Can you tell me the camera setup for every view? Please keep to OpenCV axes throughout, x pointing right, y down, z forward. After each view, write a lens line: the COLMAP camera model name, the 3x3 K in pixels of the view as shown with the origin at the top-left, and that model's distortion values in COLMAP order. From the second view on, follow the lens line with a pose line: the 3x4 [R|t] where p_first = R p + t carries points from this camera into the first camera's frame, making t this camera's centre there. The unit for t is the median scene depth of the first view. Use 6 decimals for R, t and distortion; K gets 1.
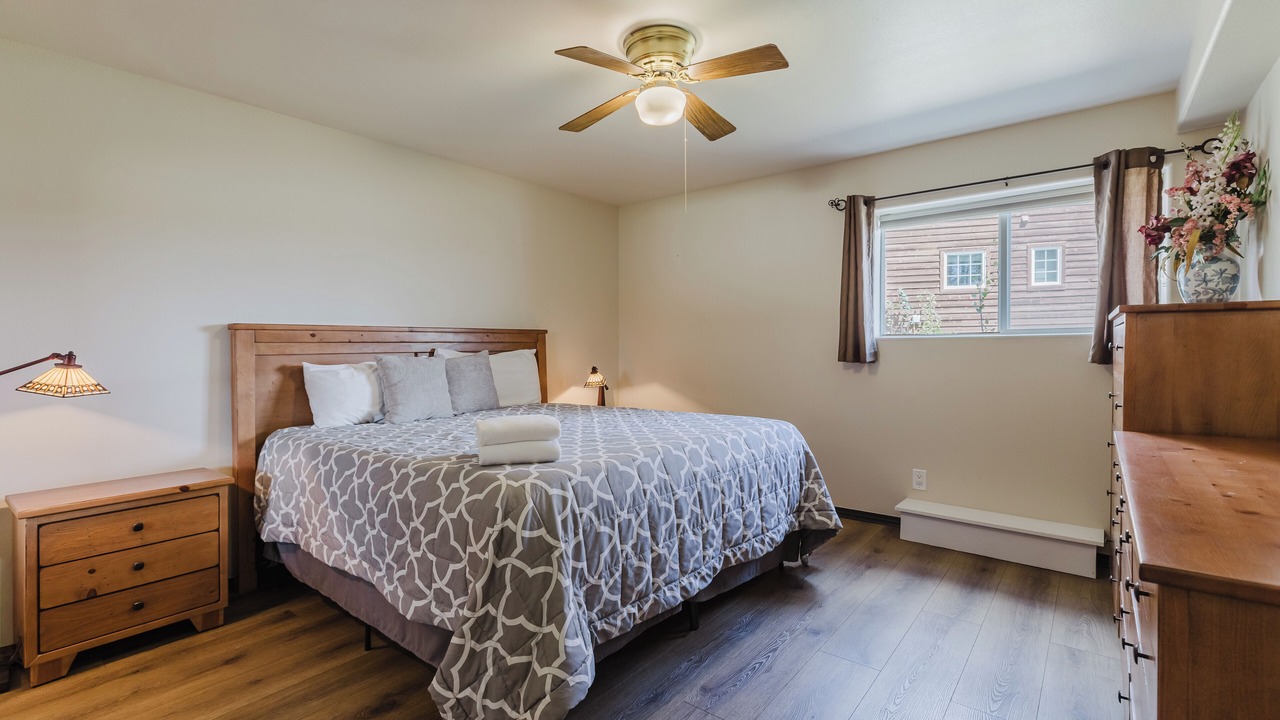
lens RADIAL K [[585.4, 0, 638.7], [0, 585.4, 353.0], [0, 0, 1]] dist [0.001287, 0.002420]
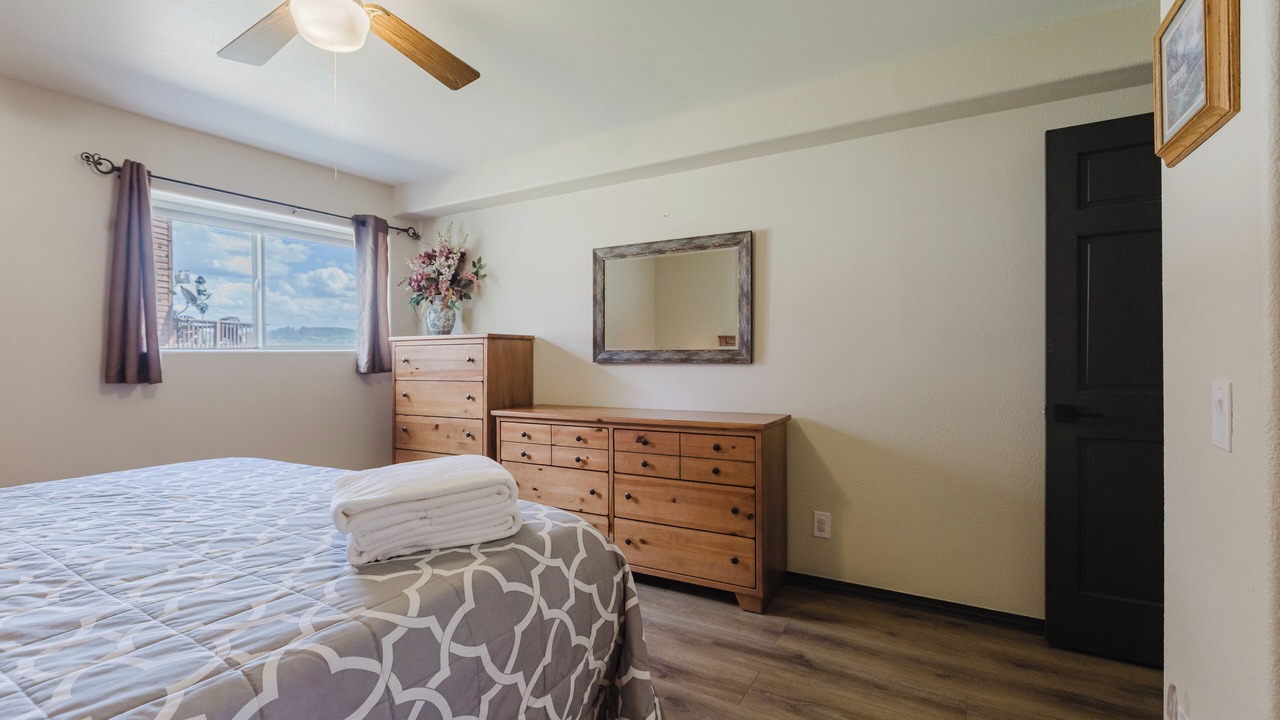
lens RADIAL K [[585.4, 0, 637.2], [0, 585.4, 351.5], [0, 0, 1]] dist [0.001287, 0.002420]
pose [[-0.153671, 0.012988, 0.988037, -0.540952], [0.016498, 0.999808, -0.010576, -0.007203], [-0.987984, 0.014676, -0.153856, 0.541460]]
